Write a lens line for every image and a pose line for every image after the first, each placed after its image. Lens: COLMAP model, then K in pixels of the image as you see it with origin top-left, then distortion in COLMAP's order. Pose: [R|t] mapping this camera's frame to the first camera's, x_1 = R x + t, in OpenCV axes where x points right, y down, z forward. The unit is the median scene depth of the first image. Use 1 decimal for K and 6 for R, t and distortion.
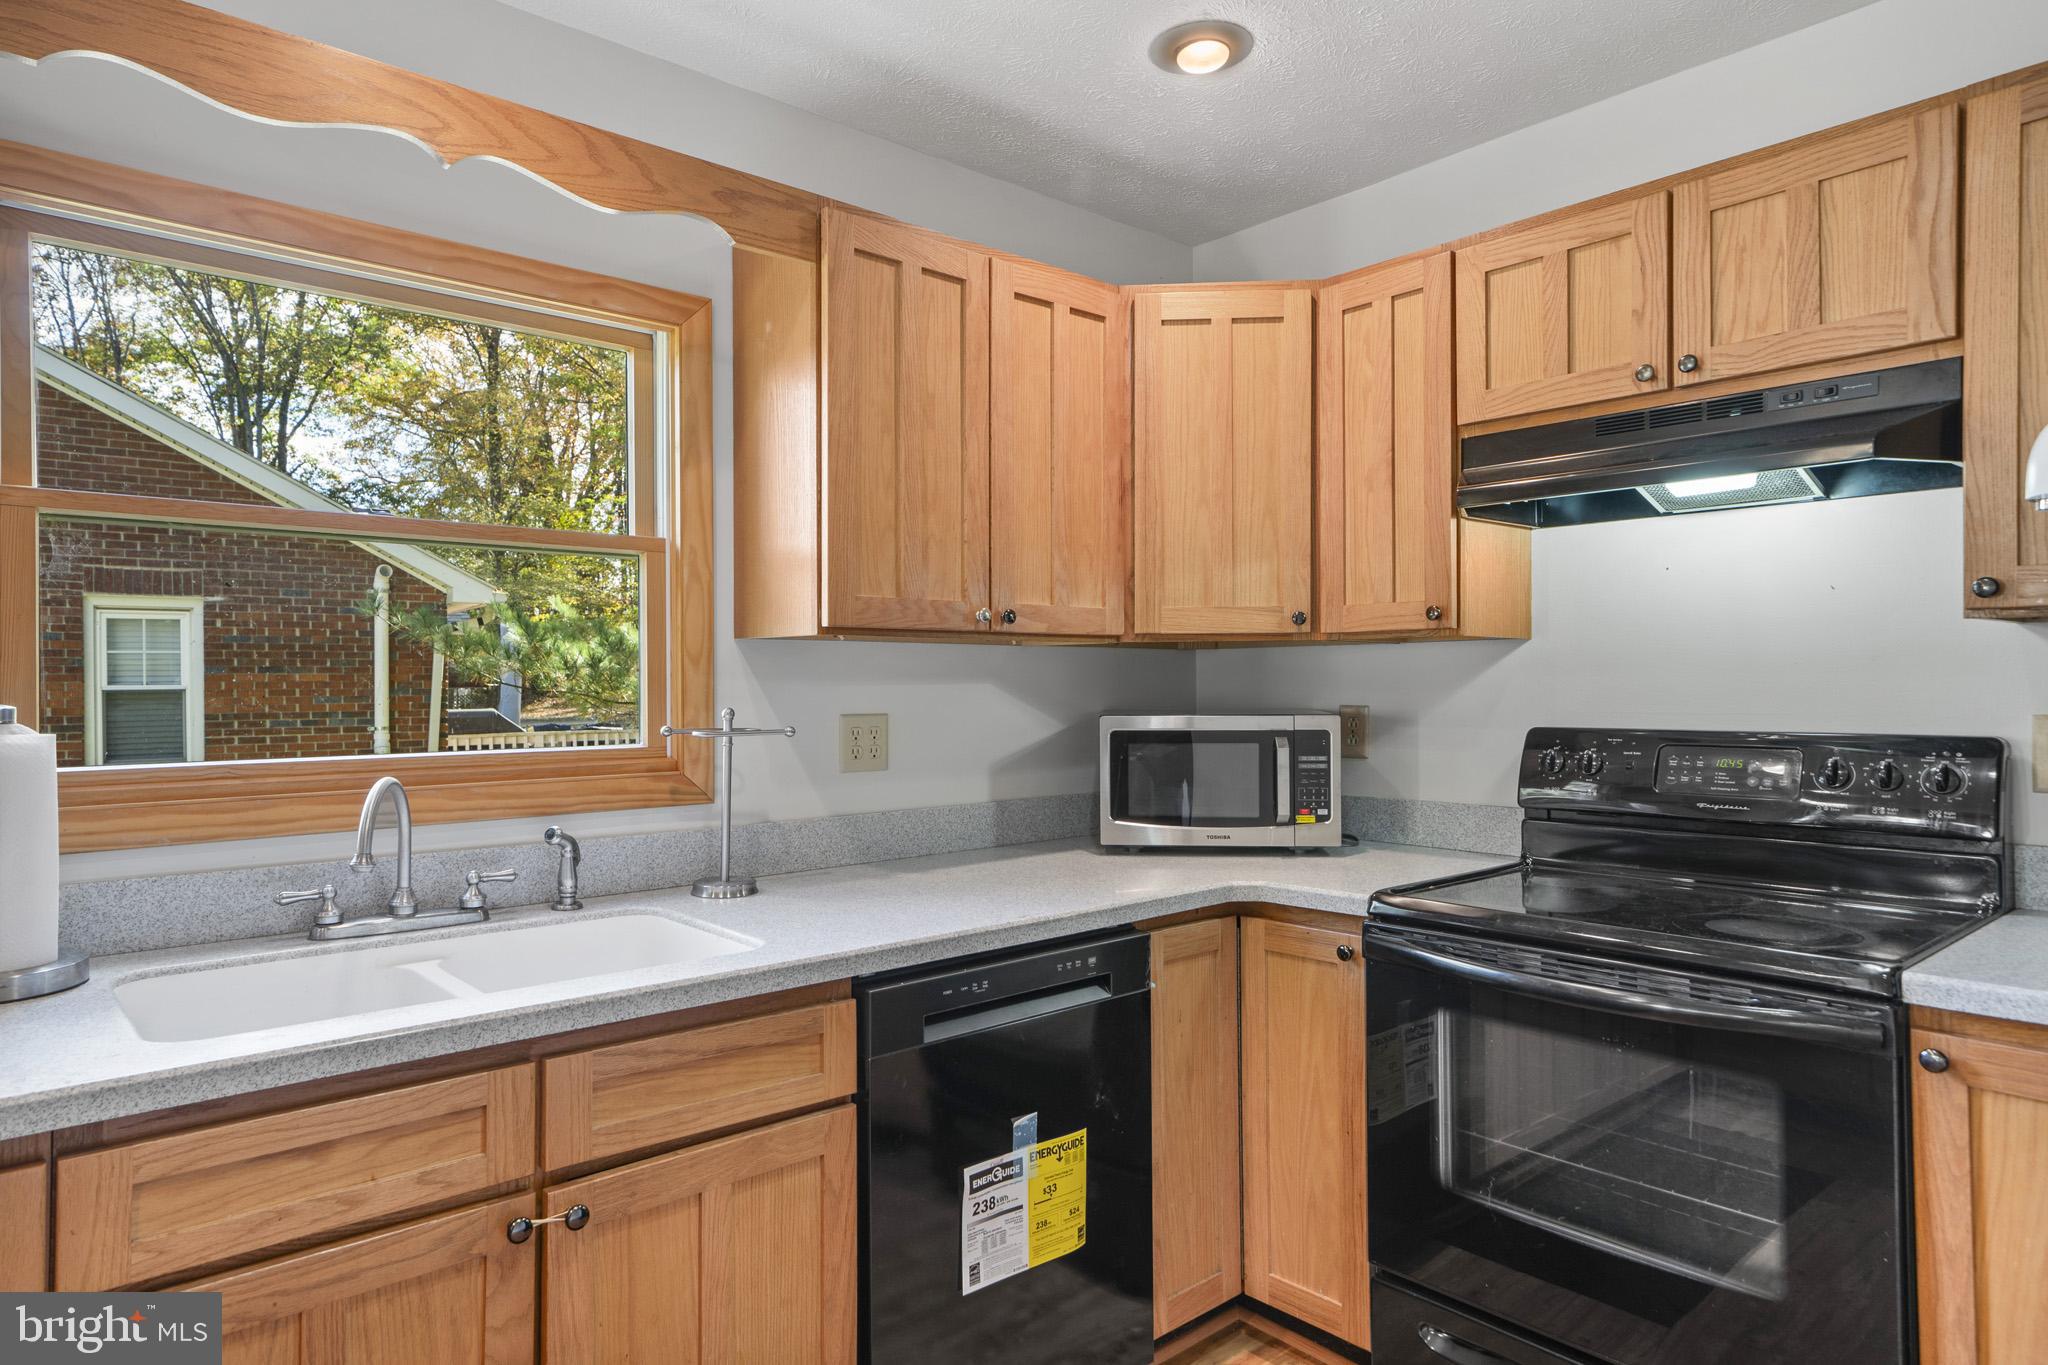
lens RADIAL K [[1225.1, 0, 1003.2], [0, 1225.1, 679.0], [0, 0, 1]] dist [0.028087, 0.005086]
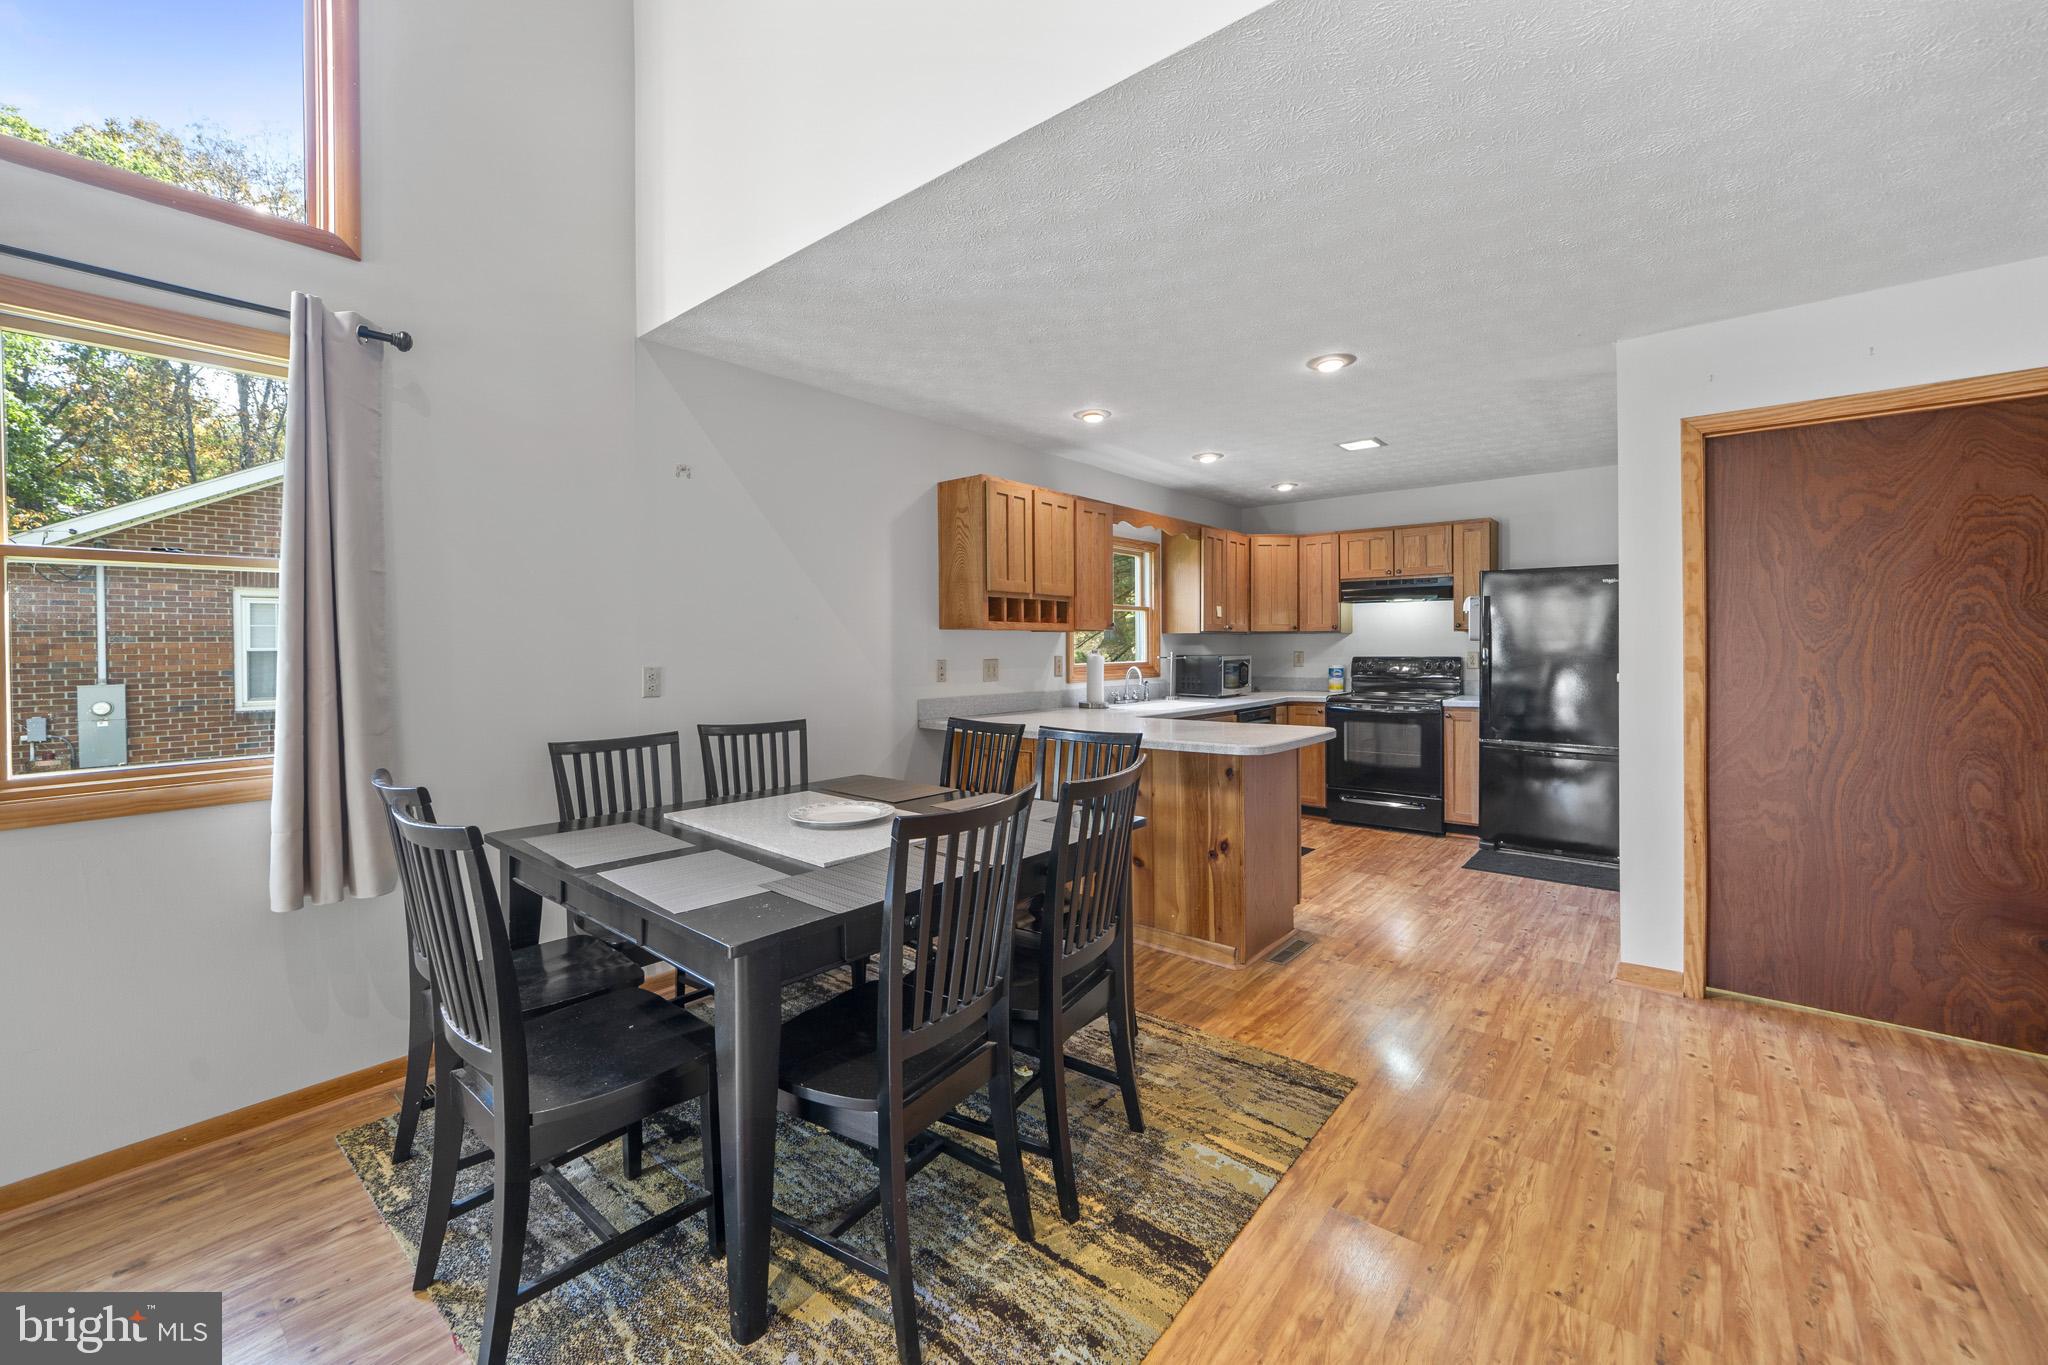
lens RADIAL K [[822.1, 0, 1011.5], [0, 822.1, 649.7], [0, 0, 1]] dist [-0.000867, -0.000877]
pose [[0.987049, -0.001053, 0.160415, -1.156518], [-0.000279, 0.999966, 0.008277, -0.003509], [-0.160418, -0.008215, 0.987015, -1.509503]]
